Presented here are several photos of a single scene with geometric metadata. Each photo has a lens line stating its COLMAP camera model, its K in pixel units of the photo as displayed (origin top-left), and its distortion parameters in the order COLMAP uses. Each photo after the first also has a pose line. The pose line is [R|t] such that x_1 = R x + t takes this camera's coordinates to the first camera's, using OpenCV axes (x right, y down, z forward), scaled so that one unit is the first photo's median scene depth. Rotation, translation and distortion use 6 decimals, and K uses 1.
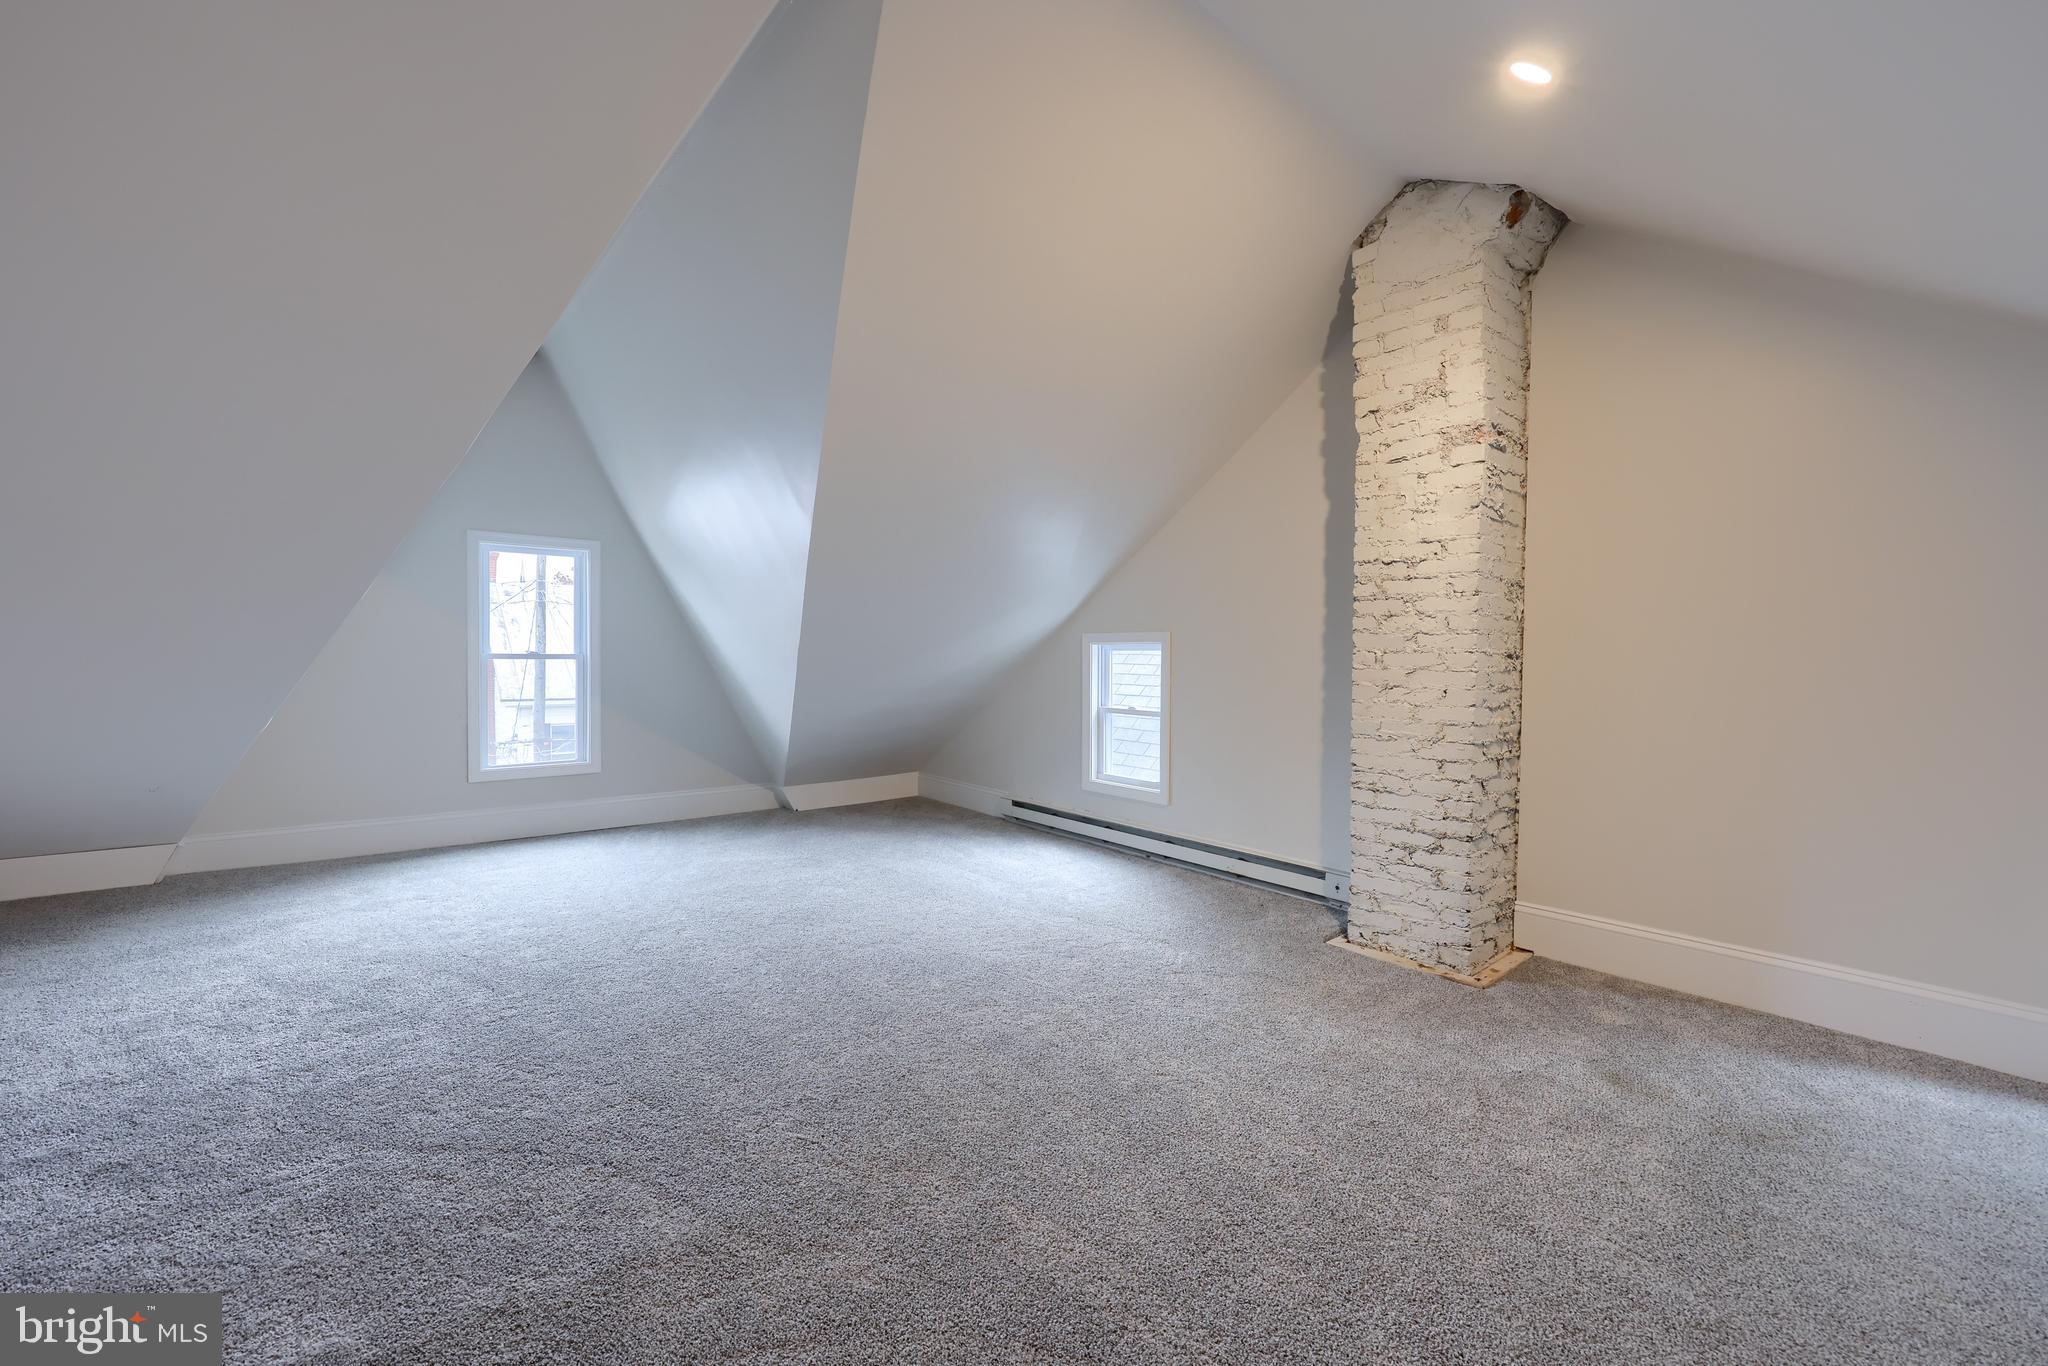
lens RADIAL K [[832.9, 0, 1022.6], [0, 832.9, 681.0], [0, 0, 1]] dist [-0.001254, -0.000061]
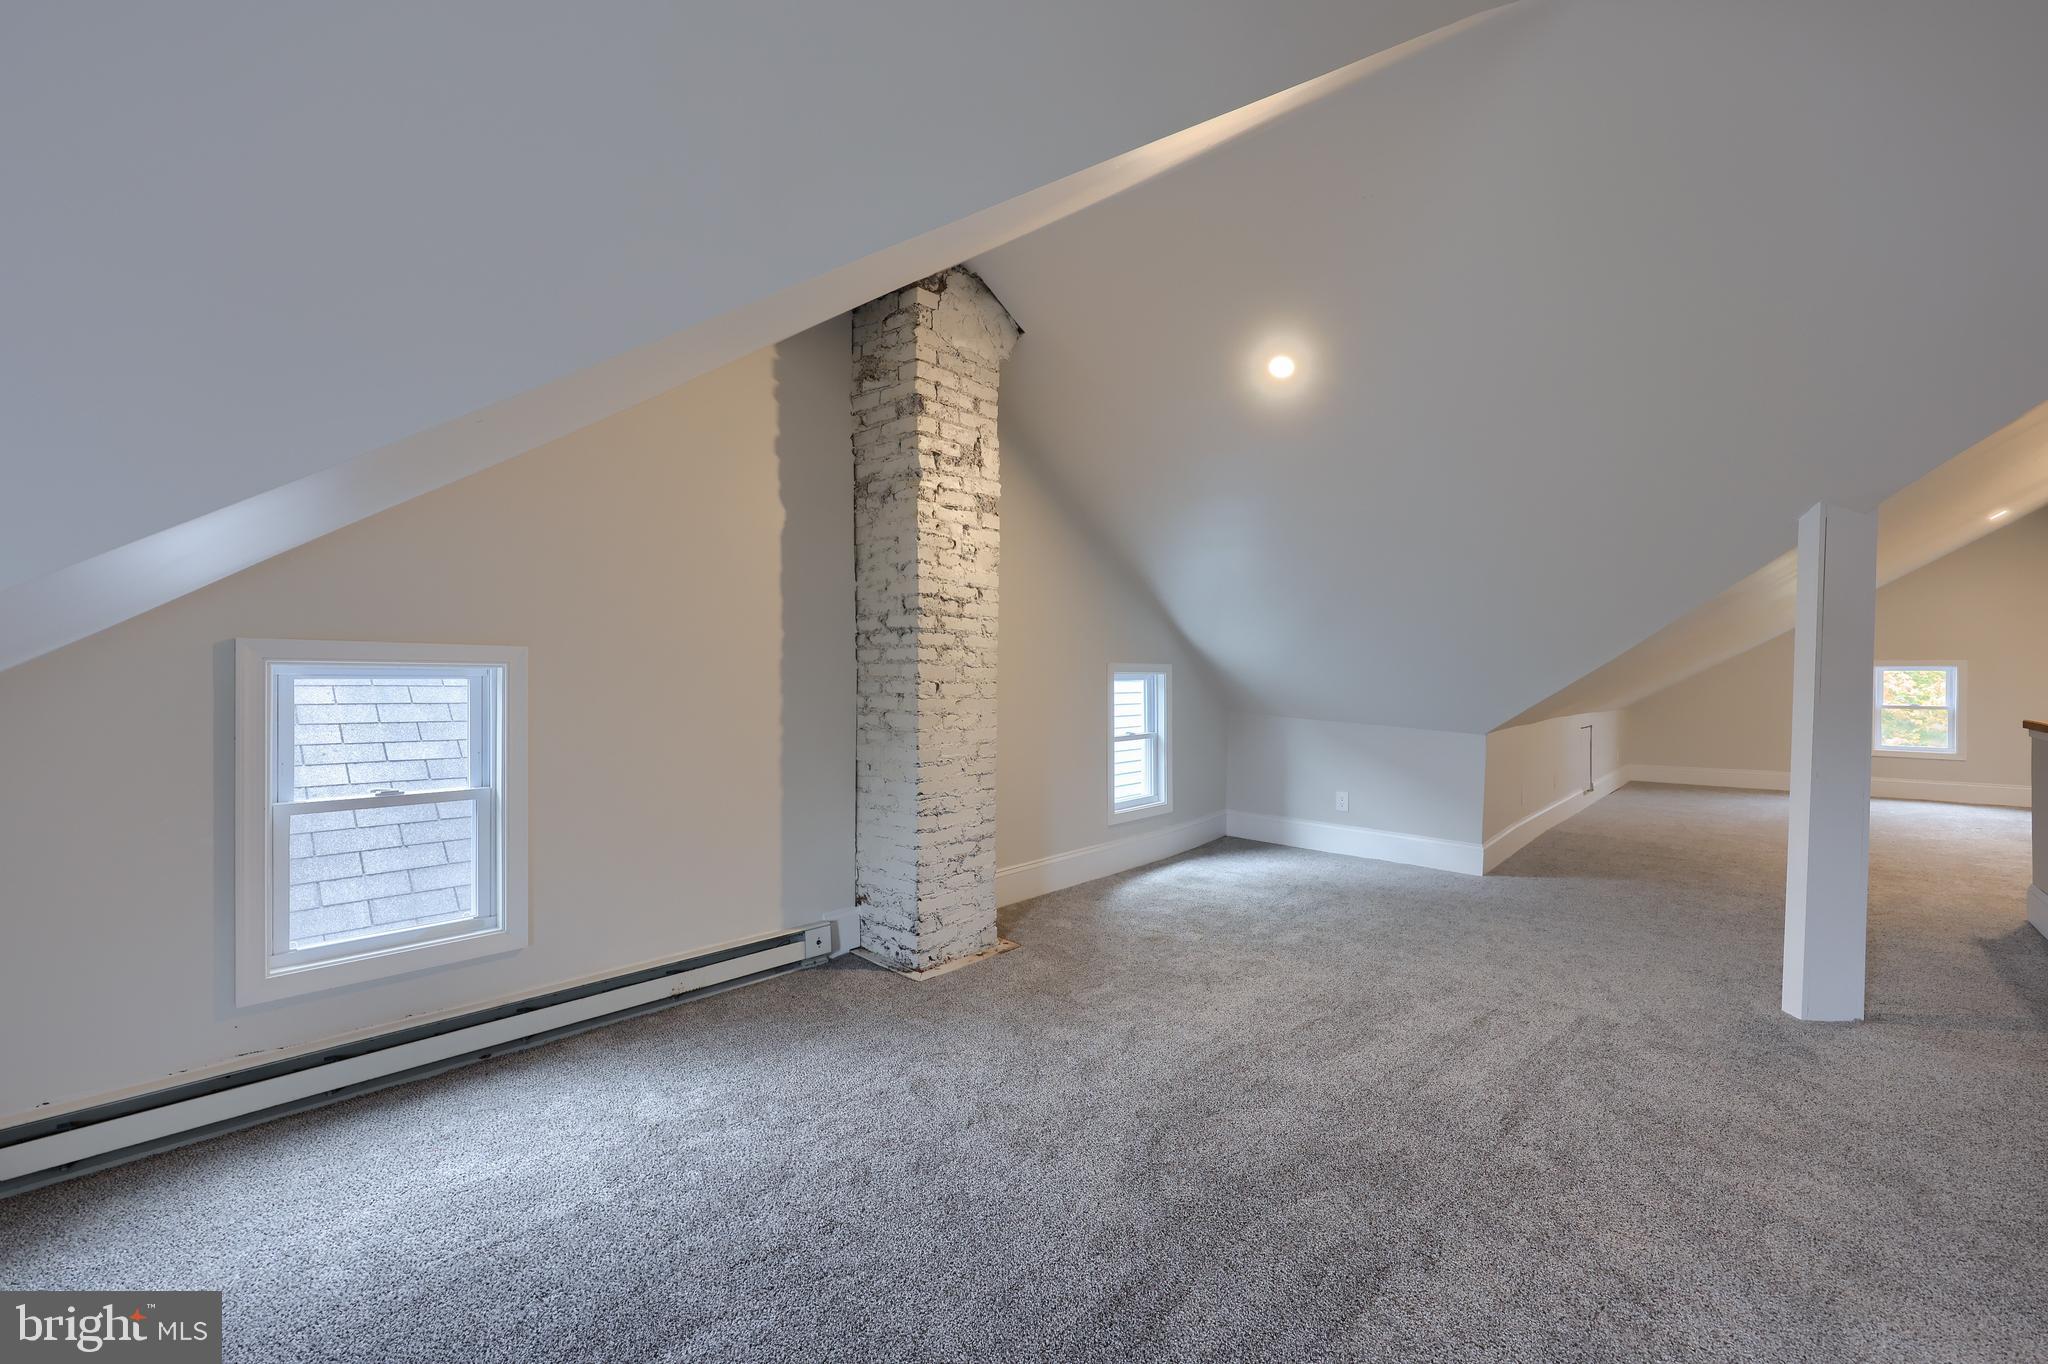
lens RADIAL K [[832.9, 0, 1016.4], [0, 832.9, 685.2], [0, 0, 1]] dist [-0.001254, -0.000061]
pose [[-0.147109, -0.008671, 0.989082, -0.645672], [0.030159, 0.999457, 0.013247, -0.042921], [-0.988660, 0.031778, -0.146767, 1.079244]]
